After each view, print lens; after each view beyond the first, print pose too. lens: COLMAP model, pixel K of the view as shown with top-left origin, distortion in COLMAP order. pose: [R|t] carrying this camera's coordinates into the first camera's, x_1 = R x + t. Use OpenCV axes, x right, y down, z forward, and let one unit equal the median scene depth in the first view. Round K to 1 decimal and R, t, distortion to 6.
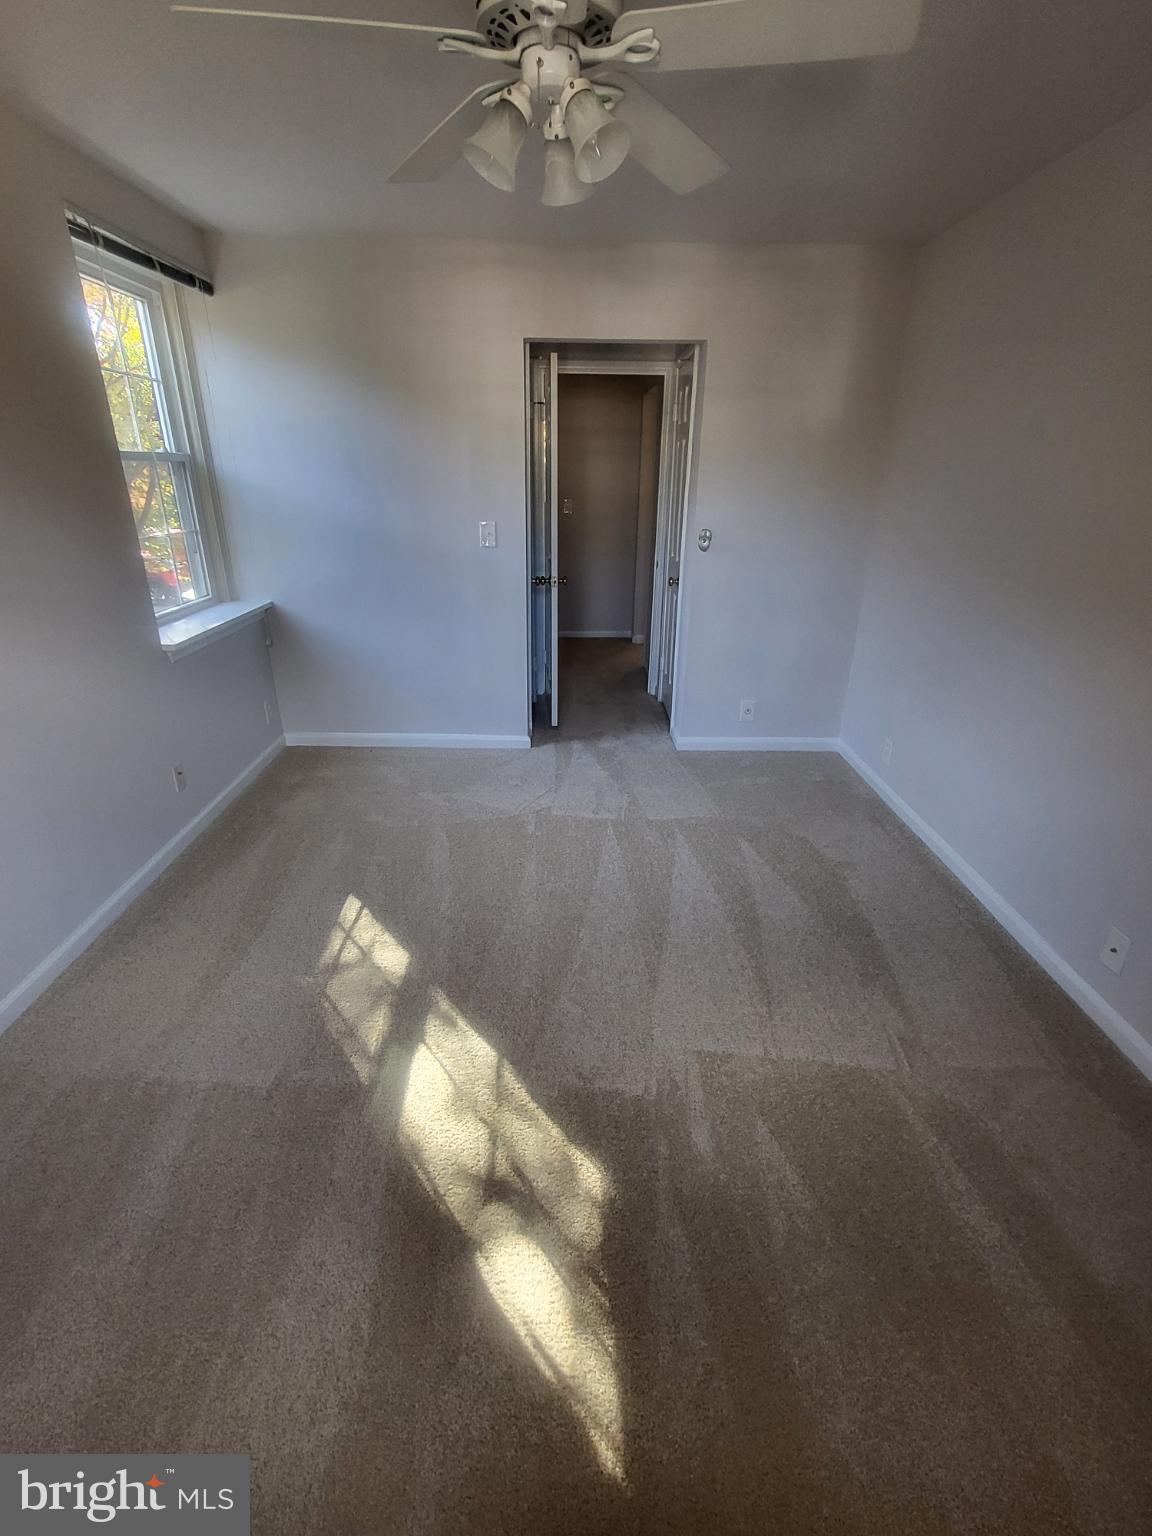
lens RADIAL K [[703.2, 0, 576.0], [0, 703.2, 768.0], [0, 0, 1]] dist [0.009536, -0.008354]
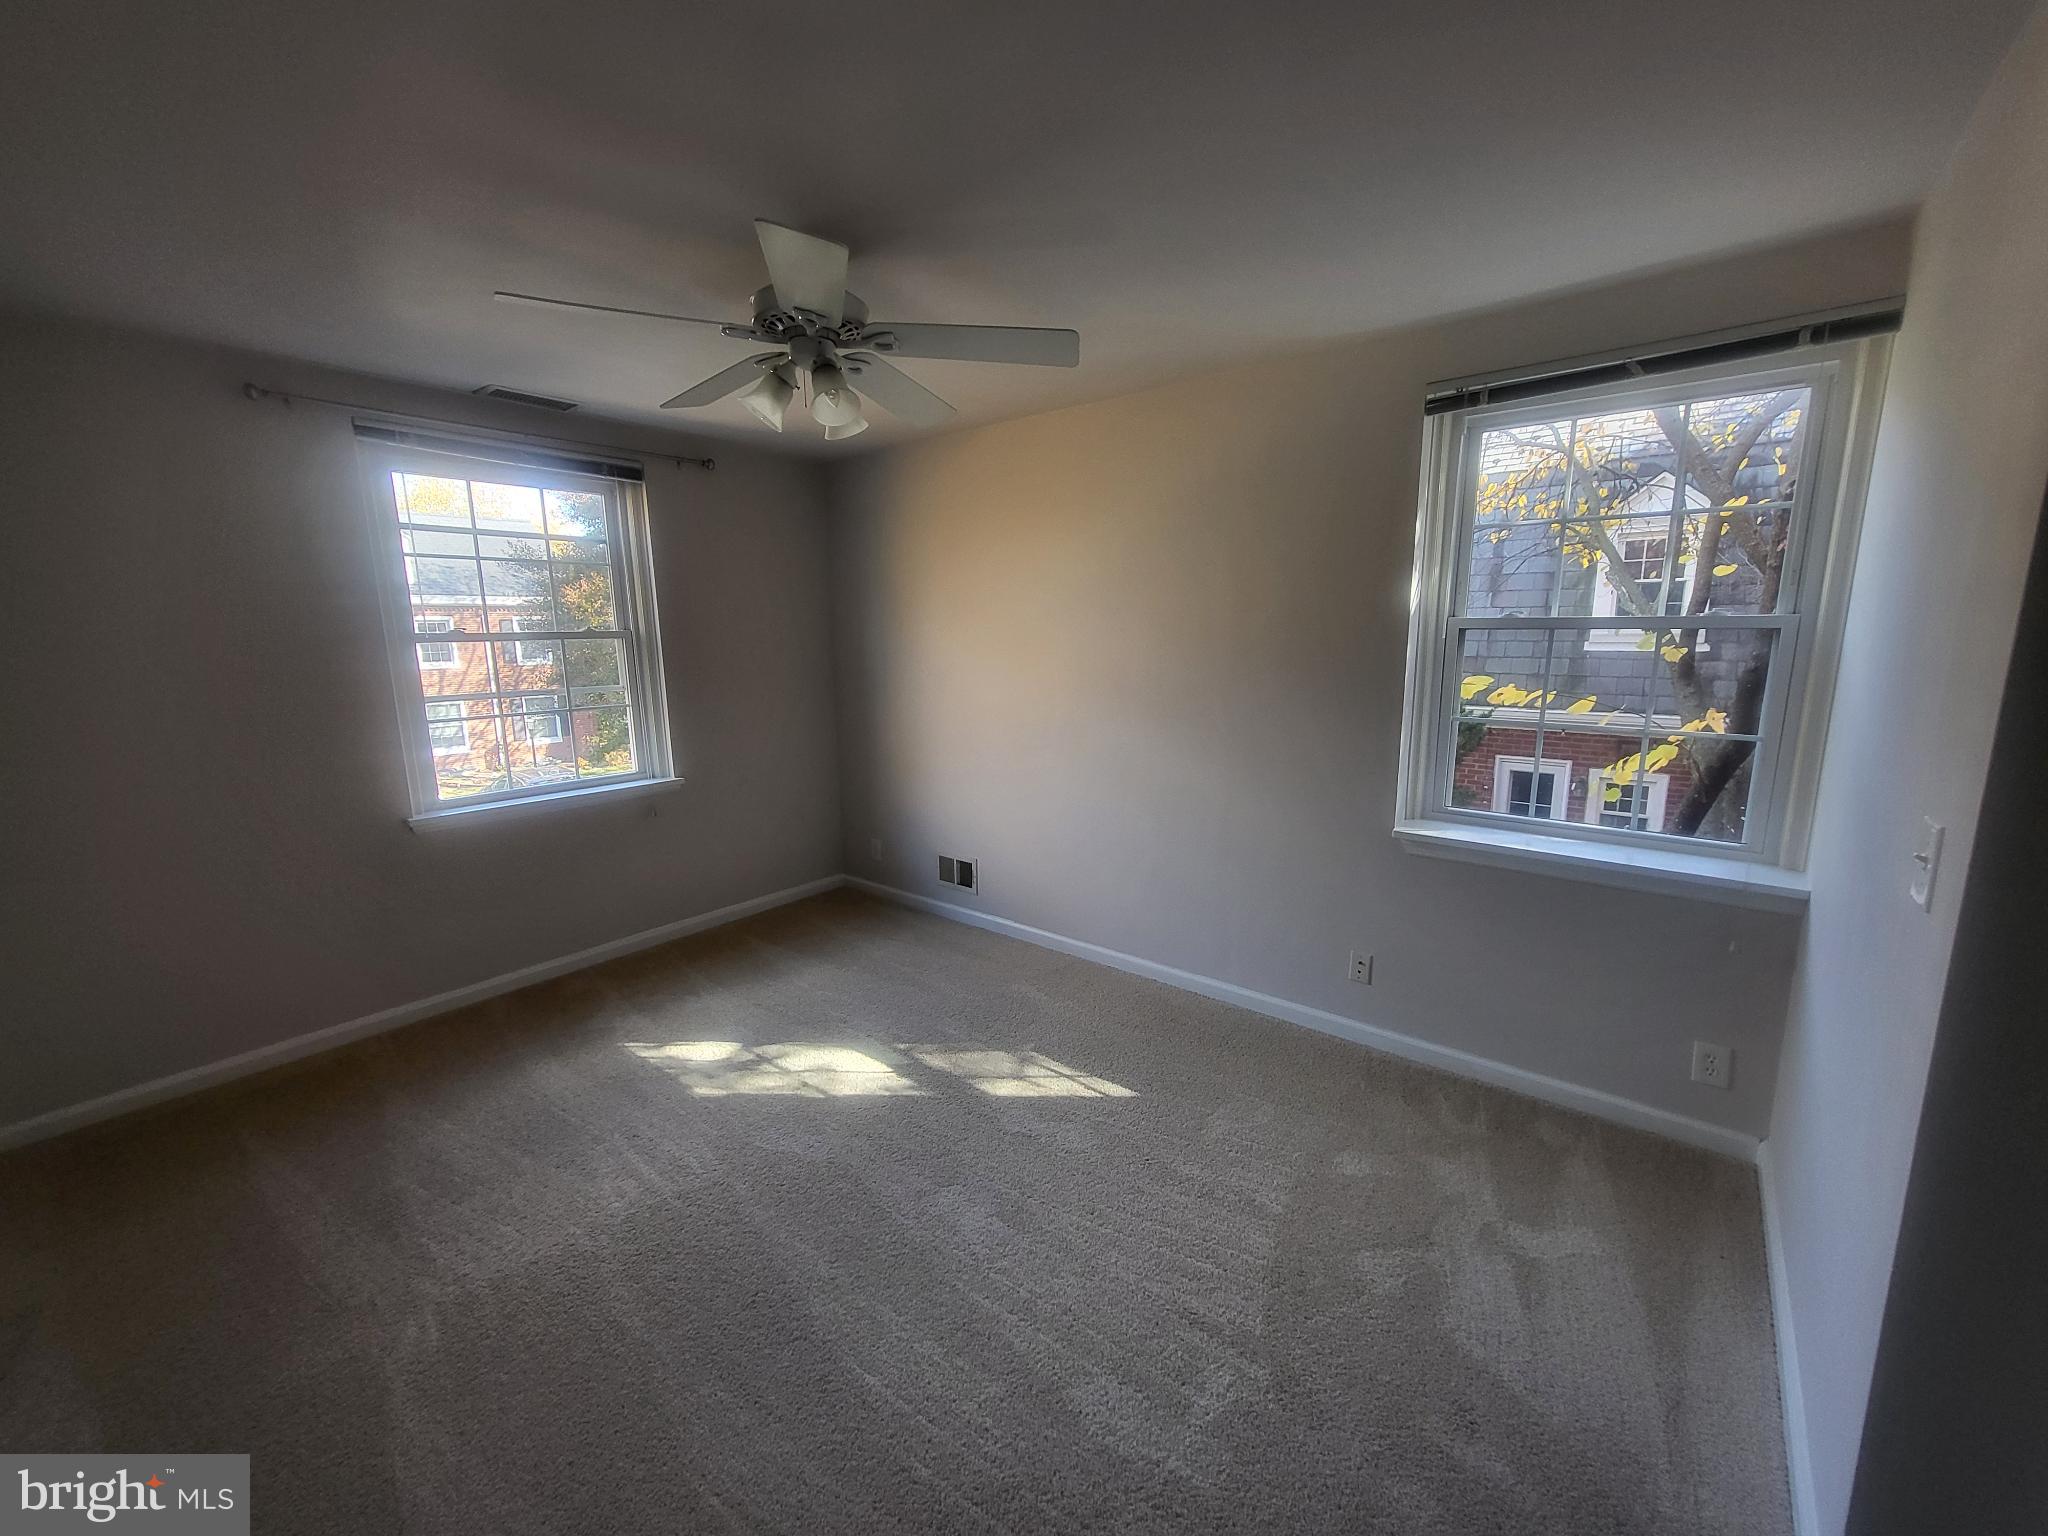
lens RADIAL K [[801.5, 0, 1024.0], [0, 801.5, 768.0], [0, 0, 1]] dist [0.009614, -0.003245]
pose [[-0.634551, 0.141179, -0.759877, 0.412971], [-0.291224, 0.867033, 0.404280, -0.466693], [0.715914, 0.477831, -0.509062, 1.052307]]
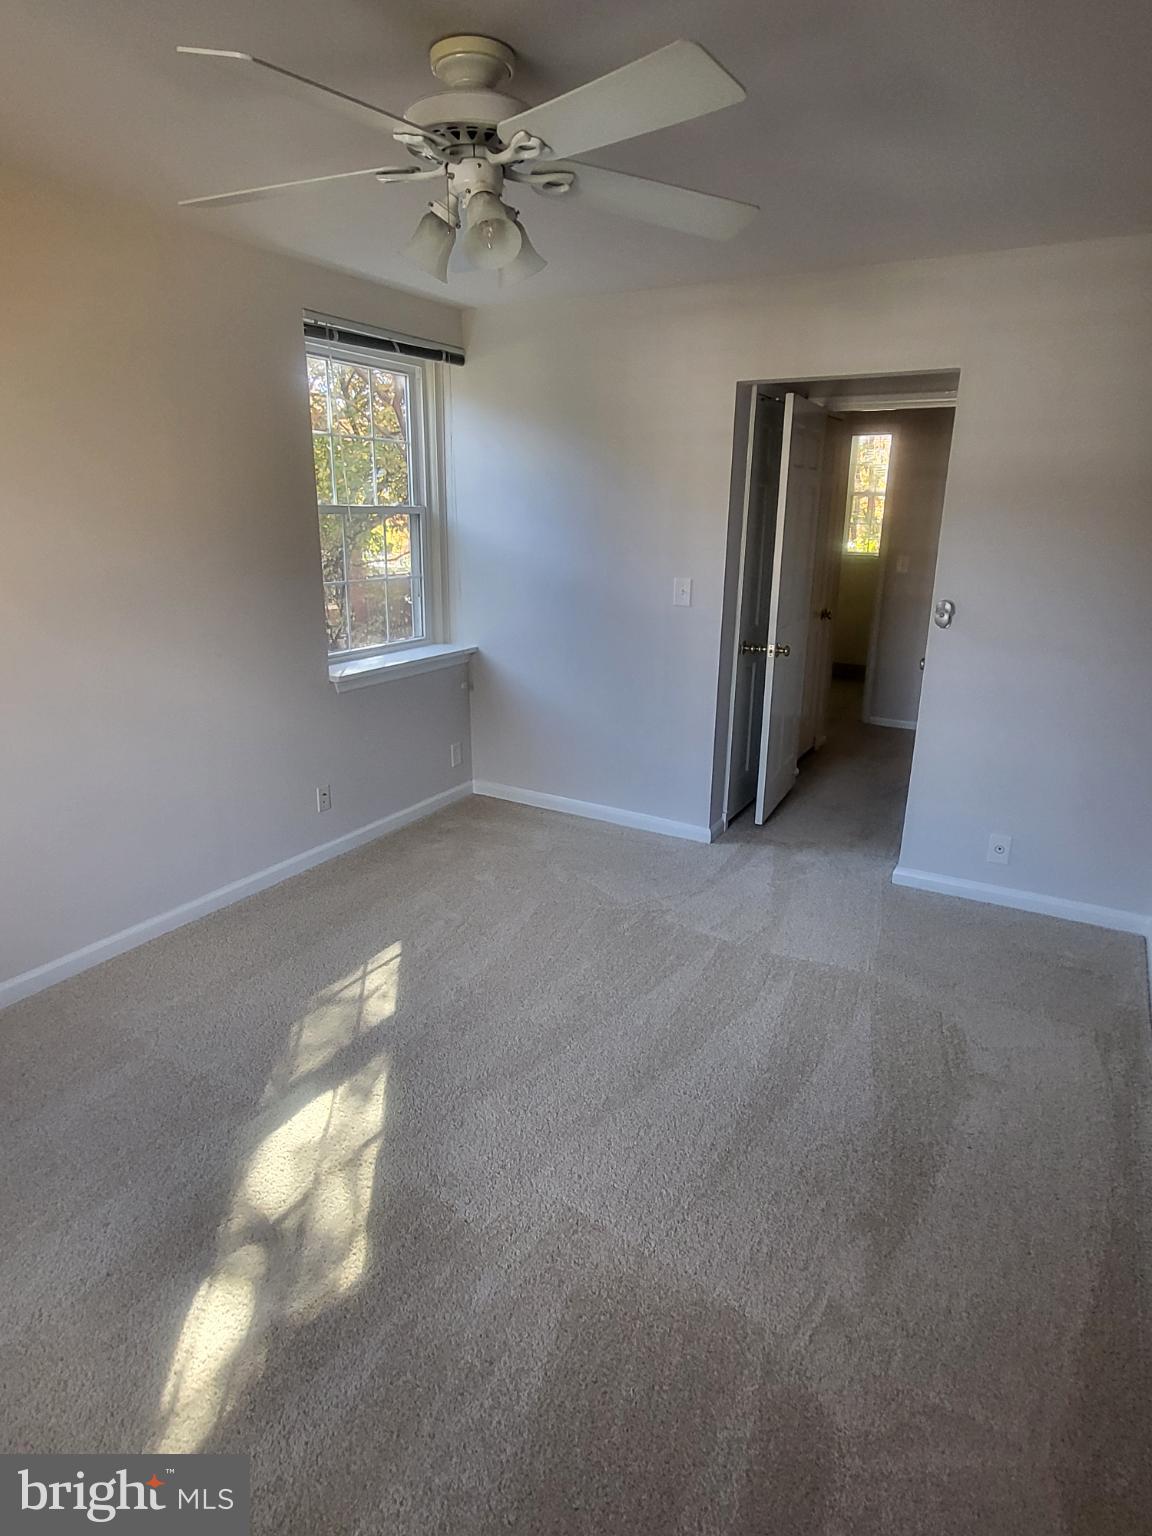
lens RADIAL K [[866.3, 0, 569.3], [0, 866.3, 767.2], [0, 0, 1]] dist [0.016468, -0.016579]
pose [[0.862240, 0.146410, -0.484877, 0.375759], [-0.201676, 0.977391, -0.063509, -0.024077], [0.464616, 0.152549, 0.872273, 0.020220]]
